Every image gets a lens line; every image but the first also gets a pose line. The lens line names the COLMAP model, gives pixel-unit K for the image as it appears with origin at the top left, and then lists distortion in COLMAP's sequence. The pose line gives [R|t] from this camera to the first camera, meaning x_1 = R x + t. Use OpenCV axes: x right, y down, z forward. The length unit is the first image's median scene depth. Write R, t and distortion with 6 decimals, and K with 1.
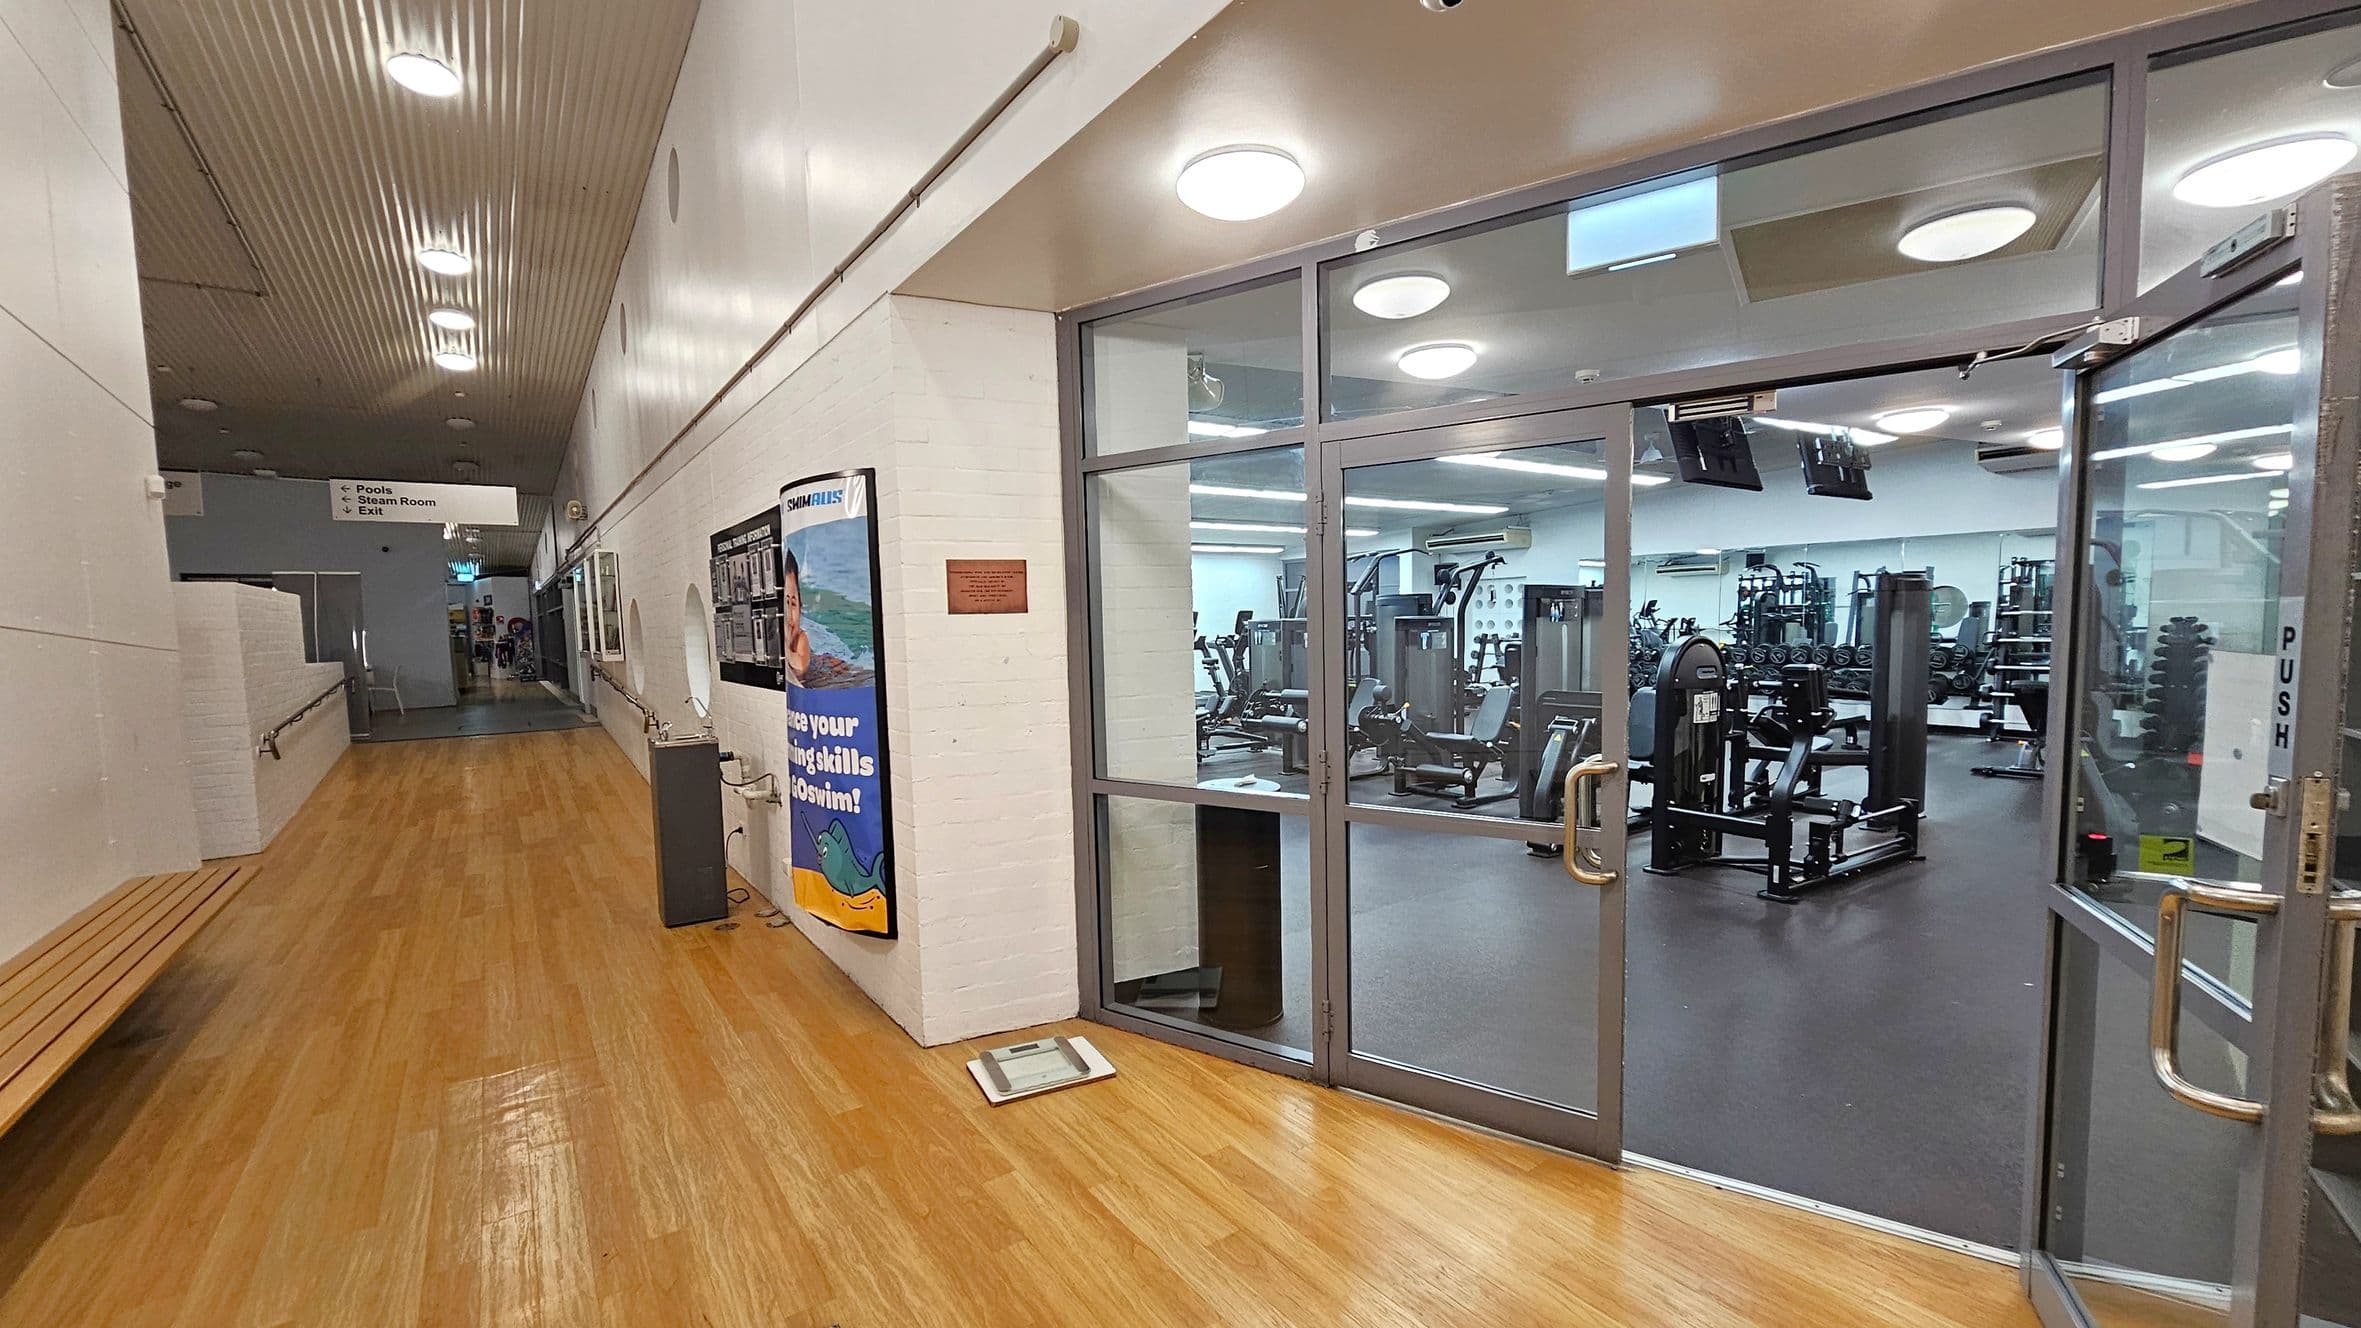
lens RADIAL K [[973.2, 0, 1182.6], [0, 973.2, 680.0], [0, 0, 1]] dist [-0.001218, -0.000359]
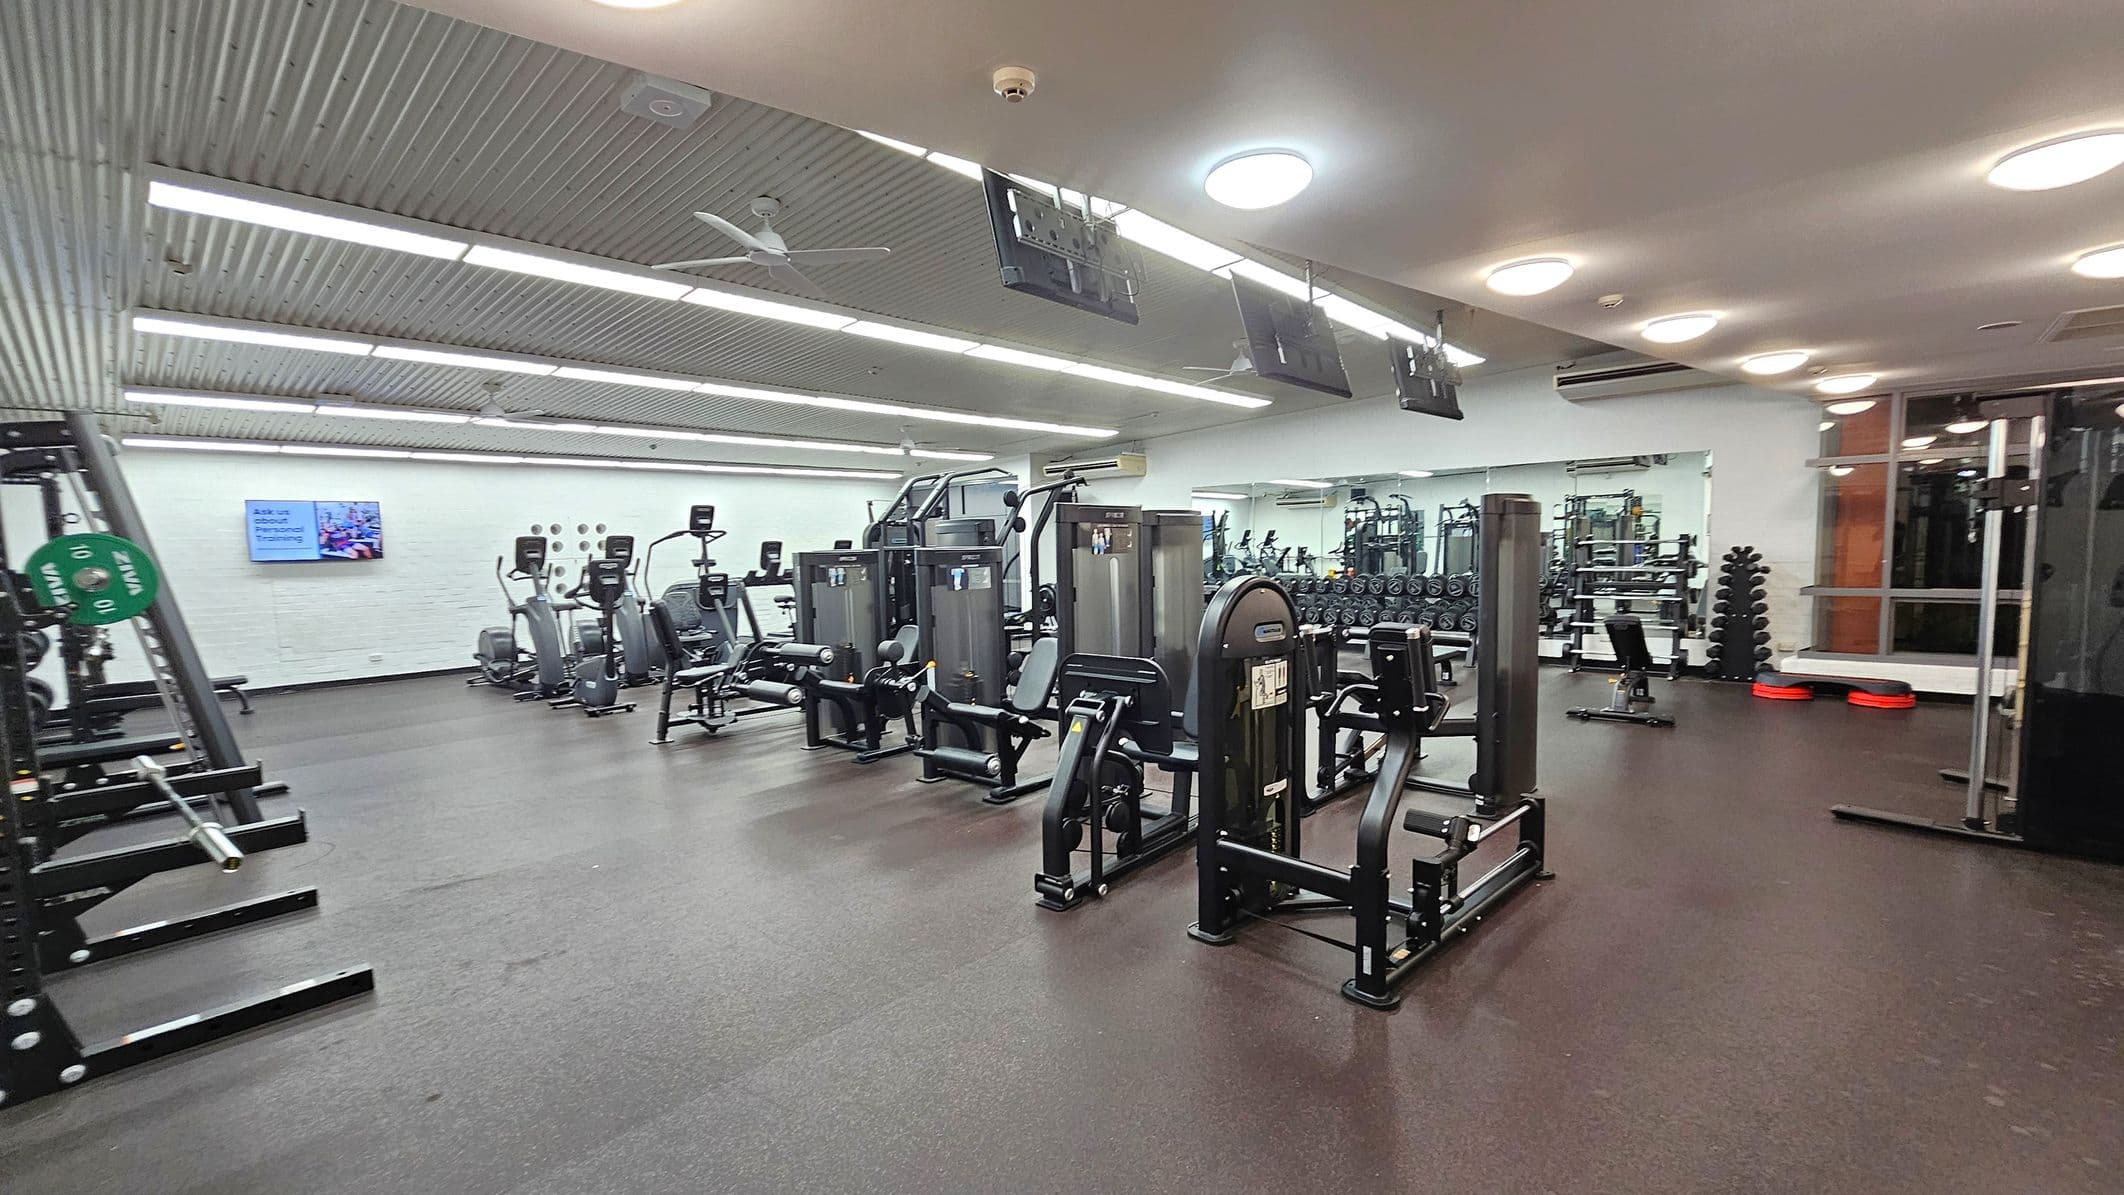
lens RADIAL K [[840.5, 0, 1092.4], [0, 840.5, 594.4], [0, 0, 1]] dist [0.000953, -0.000005]
pose [[0.976376, -0.014173, 0.215611, 0.186693], [0.015737, 0.999861, -0.005540, -0.020228], [-0.215503, 0.008802, 0.976464, 0.292375]]
